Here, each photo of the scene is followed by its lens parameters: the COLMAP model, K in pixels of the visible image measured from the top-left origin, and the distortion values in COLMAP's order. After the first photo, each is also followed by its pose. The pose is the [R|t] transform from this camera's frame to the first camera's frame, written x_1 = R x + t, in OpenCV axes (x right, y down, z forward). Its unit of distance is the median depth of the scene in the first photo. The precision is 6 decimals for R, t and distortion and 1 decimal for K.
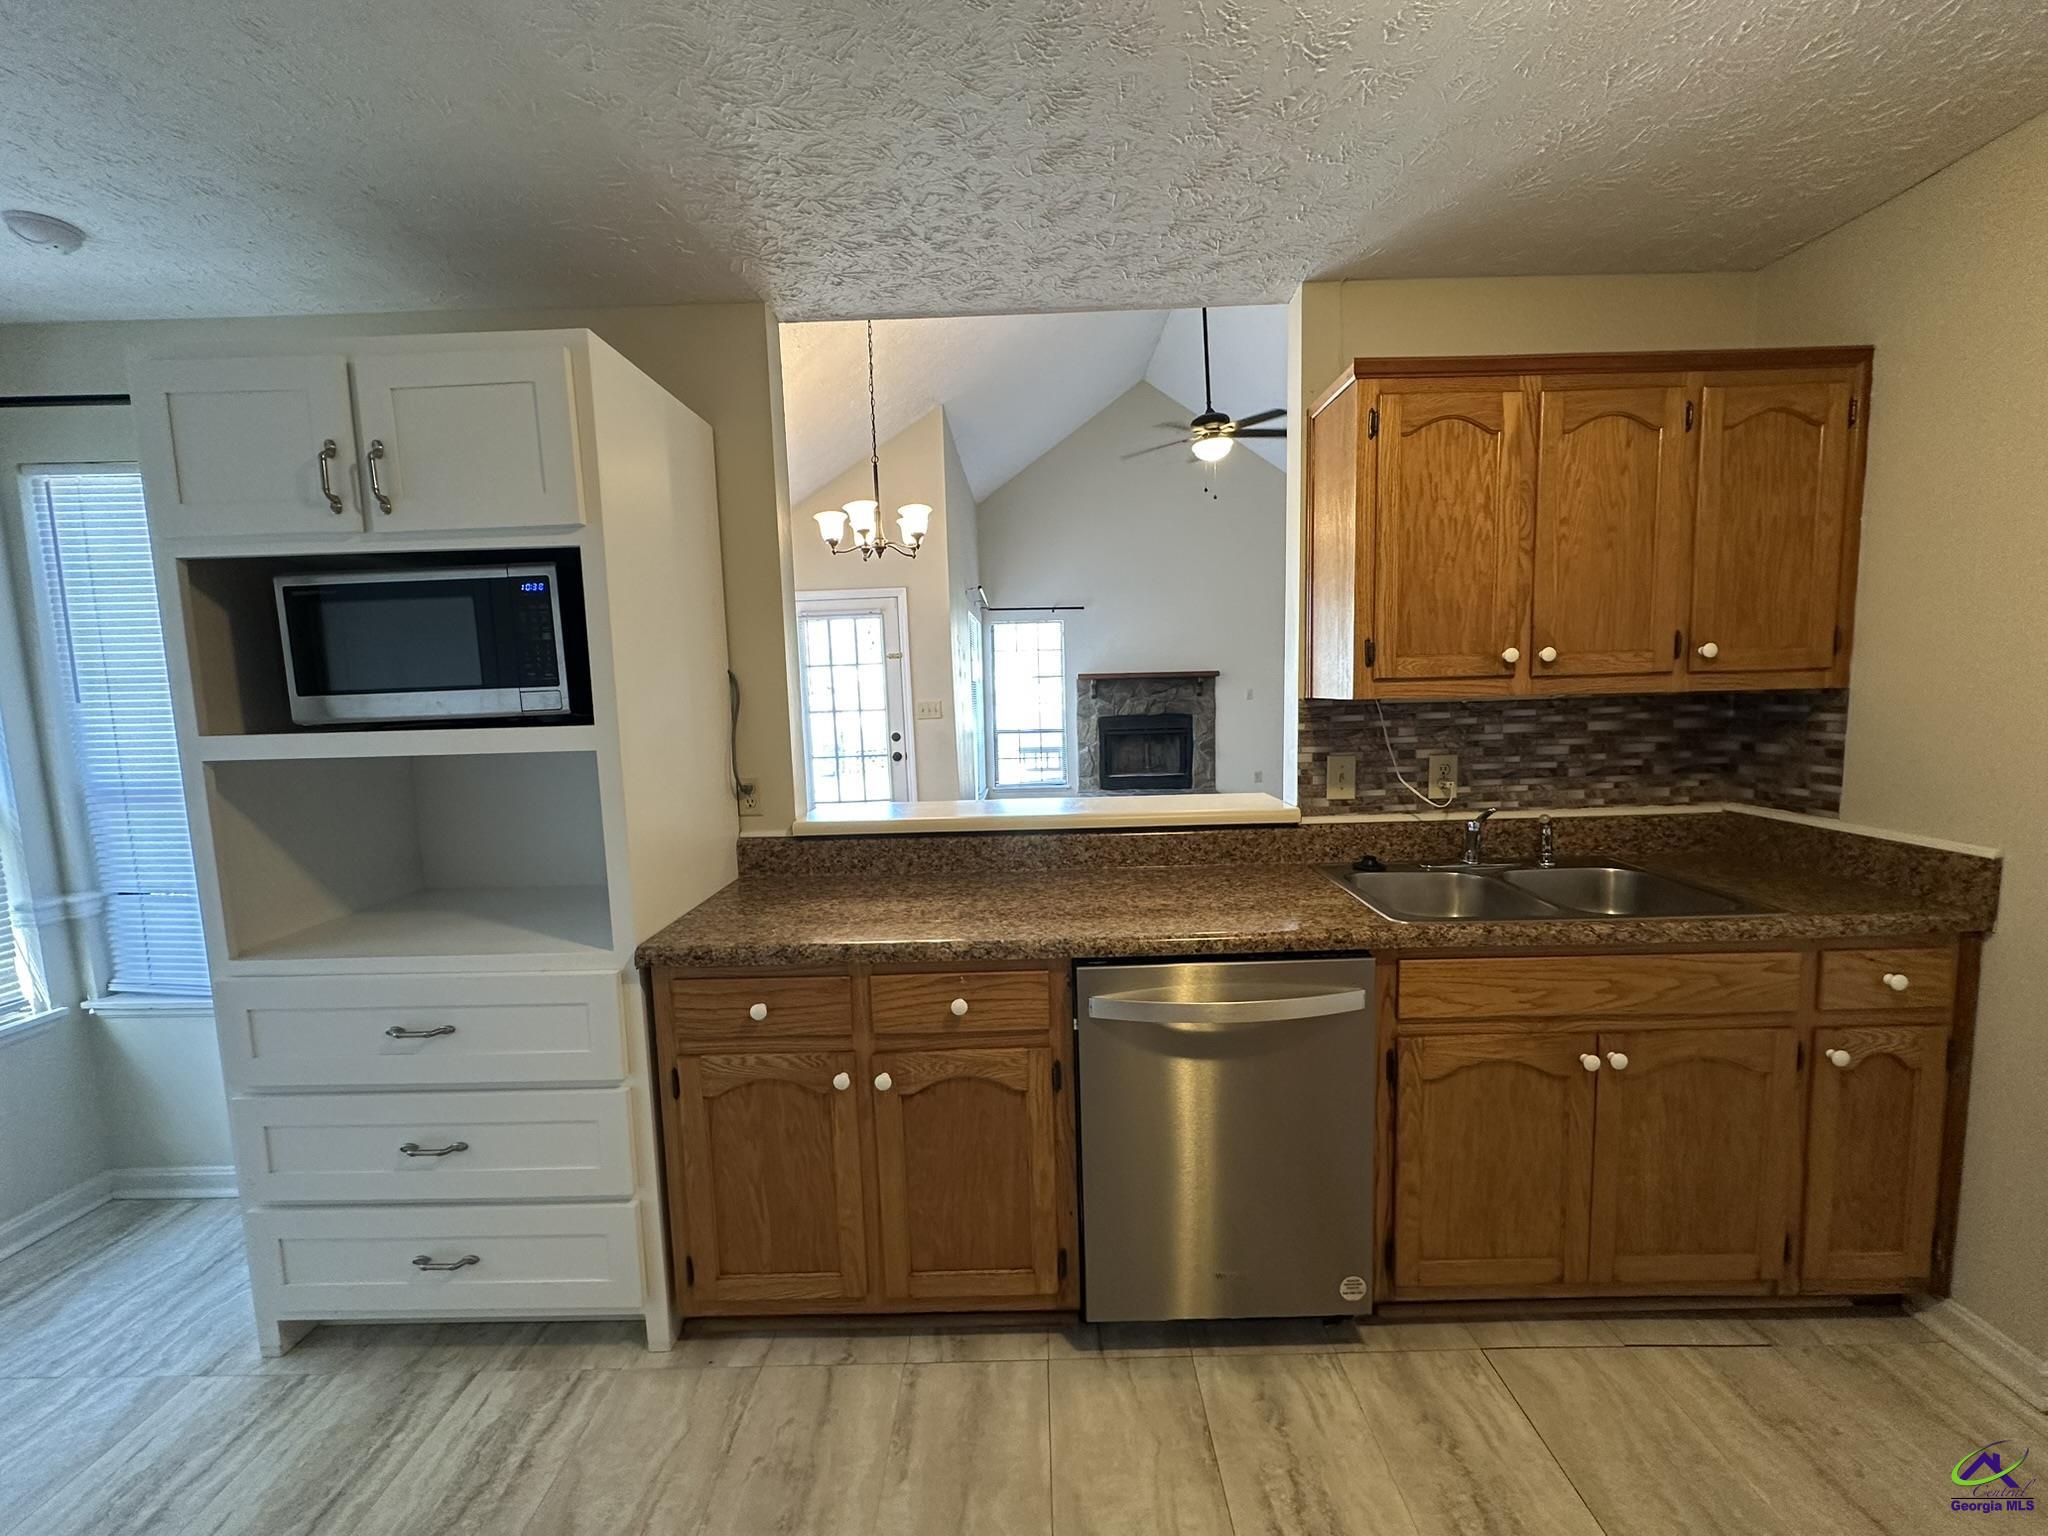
lens RADIAL K [[813.6, 0, 1024.0], [0, 813.6, 768.0], [0, 0, 1]] dist [-0.004123, 0.000763]
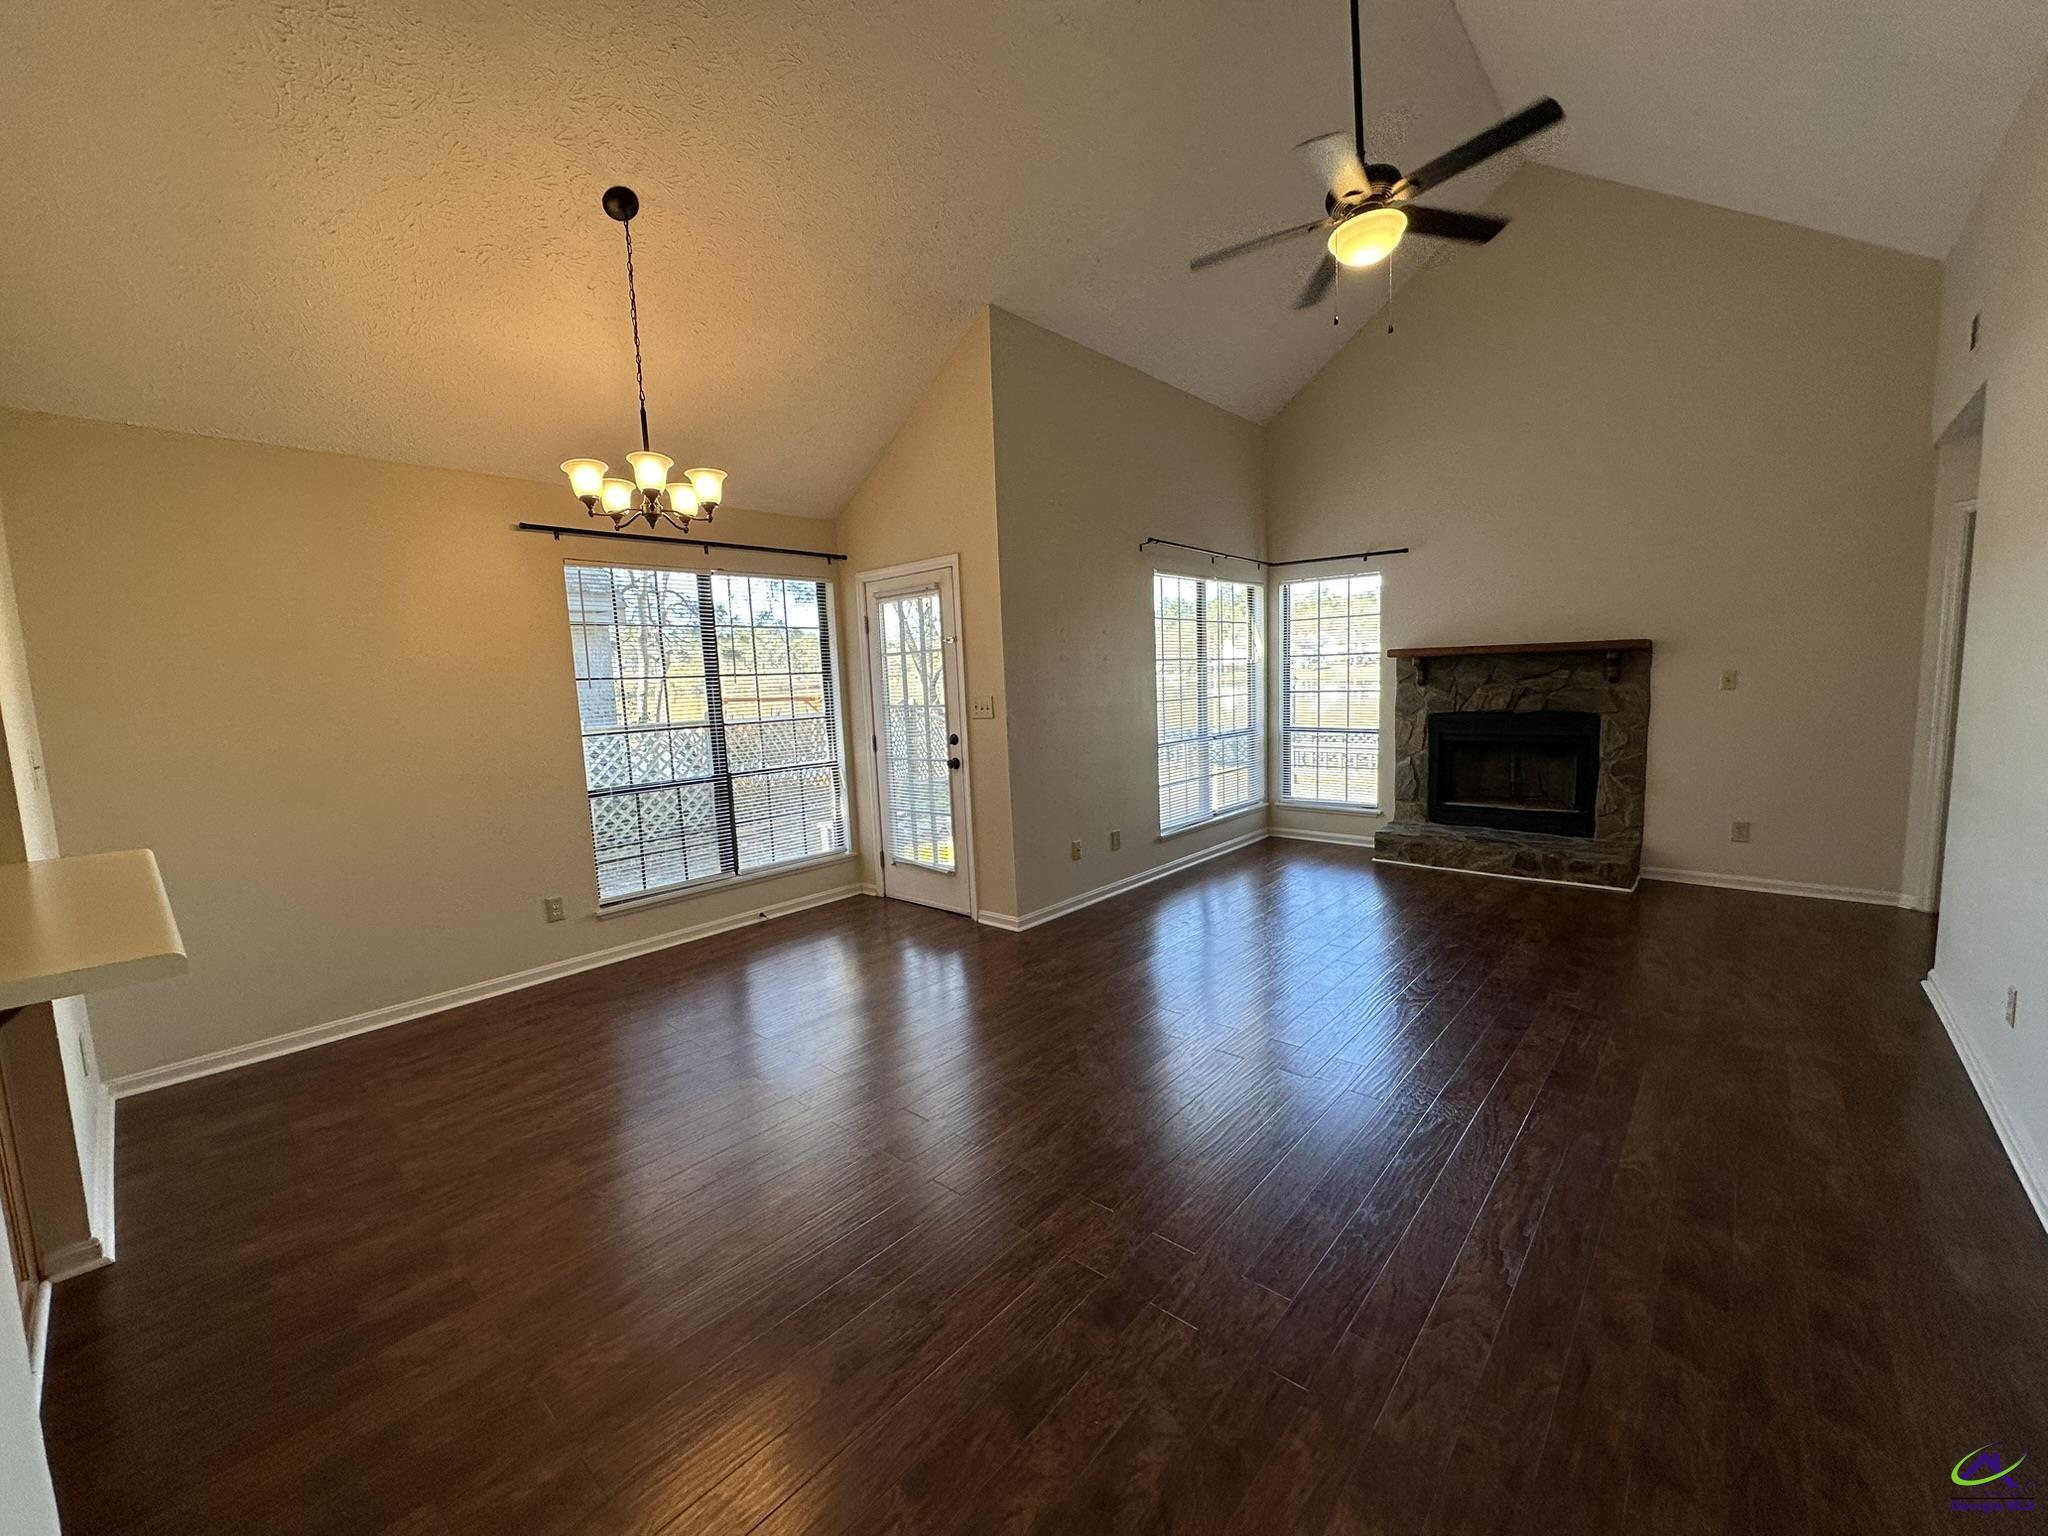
lens RADIAL K [[813.6, 0, 1024.0], [0, 813.6, 768.0], [0, 0, 1]] dist [-0.004123, 0.000763]
pose [[0.750218, 0.075241, -0.656896, 0.285173], [-0.051035, 0.997130, 0.055926, -0.038669], [0.659218, -0.008432, 0.751904, 0.283400]]
